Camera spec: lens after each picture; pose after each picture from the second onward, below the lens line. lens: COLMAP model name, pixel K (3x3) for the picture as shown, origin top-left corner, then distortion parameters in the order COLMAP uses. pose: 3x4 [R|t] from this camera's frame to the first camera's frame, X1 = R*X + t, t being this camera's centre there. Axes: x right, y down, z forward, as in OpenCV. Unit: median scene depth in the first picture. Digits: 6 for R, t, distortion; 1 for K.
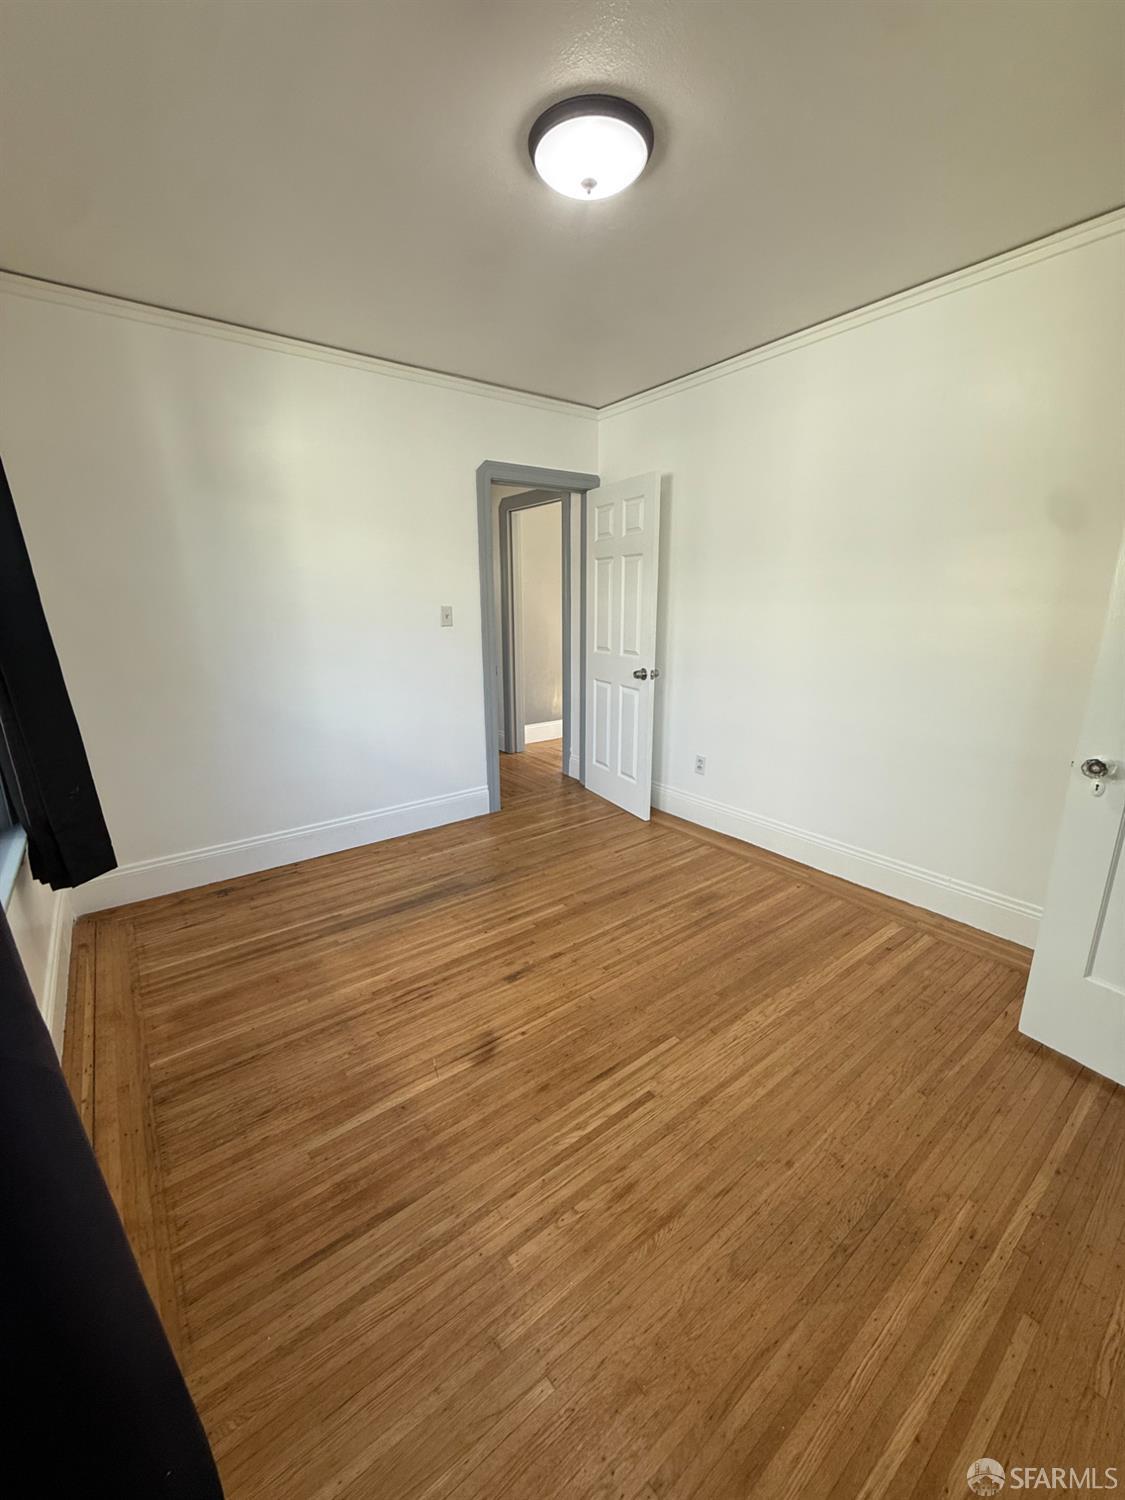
lens RADIAL K [[595.9, 0, 564.0], [0, 595.9, 753.4], [0, 0, 1]] dist [-0.003723, 0.000950]
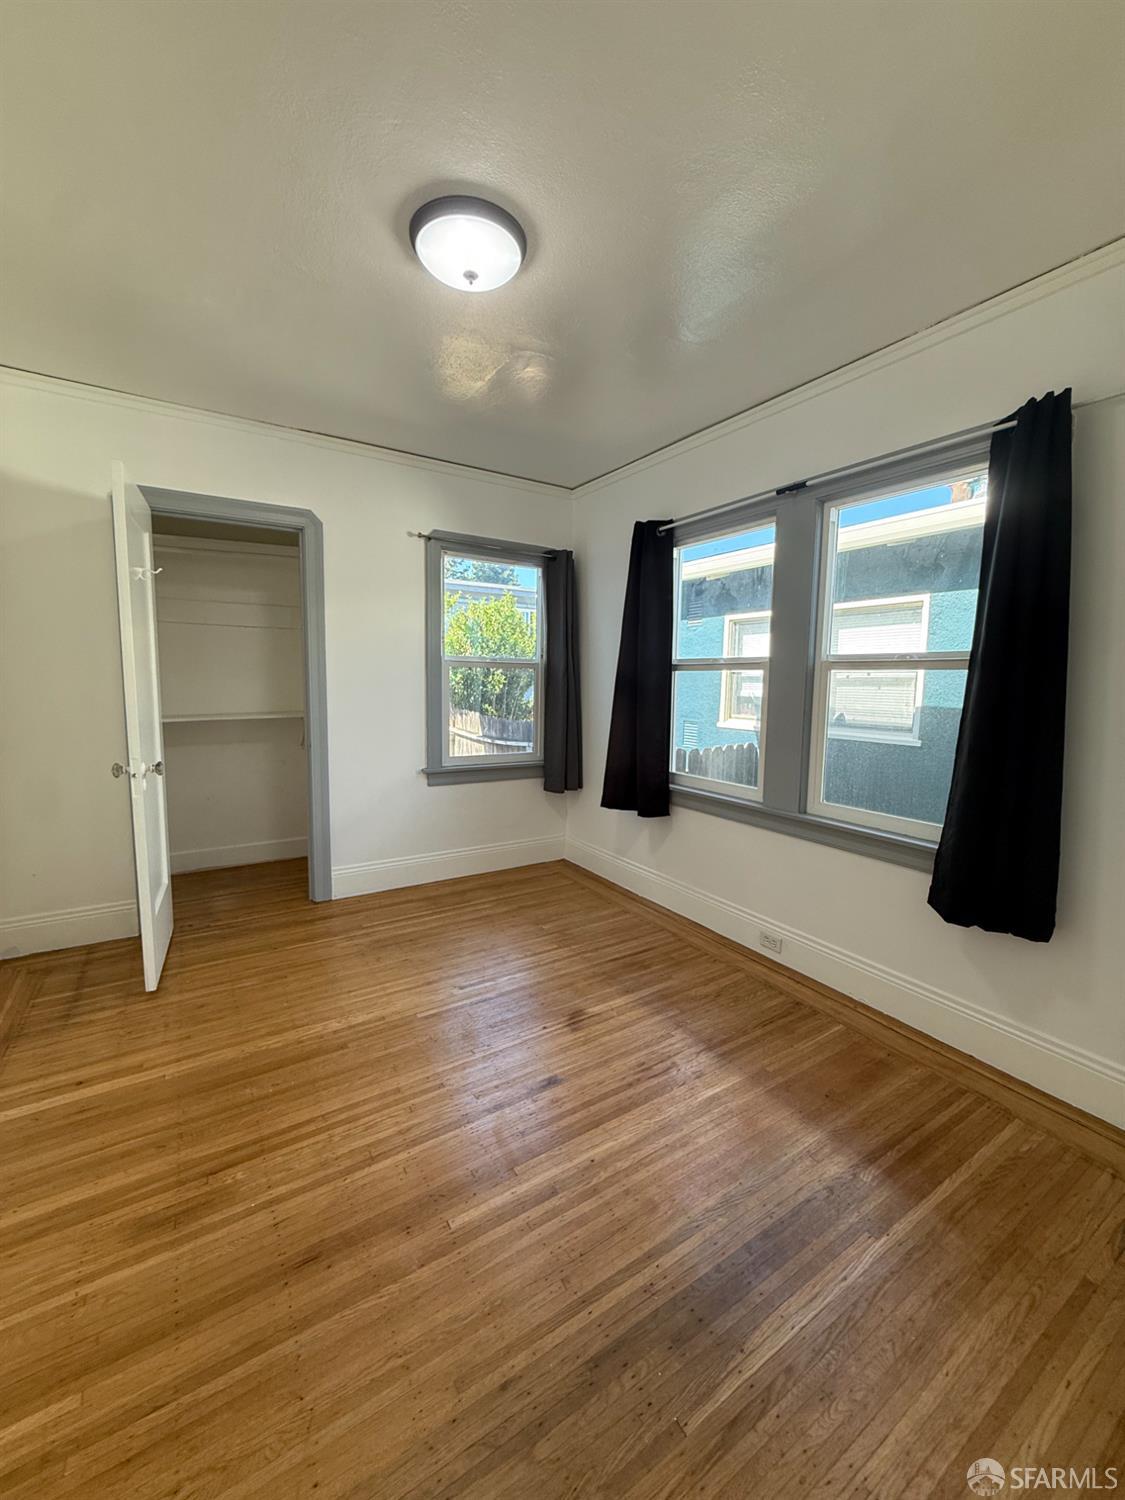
lens RADIAL K [[595.9, 0, 563.2], [0, 595.9, 744.0], [0, 0, 1]] dist [-0.003723, 0.000950]
pose [[-0.996683, -0.018043, 0.079358, -0.169592], [0.011700, 0.933218, 0.359121, -0.413817], [-0.080538, 0.358859, -0.929911, 1.706076]]
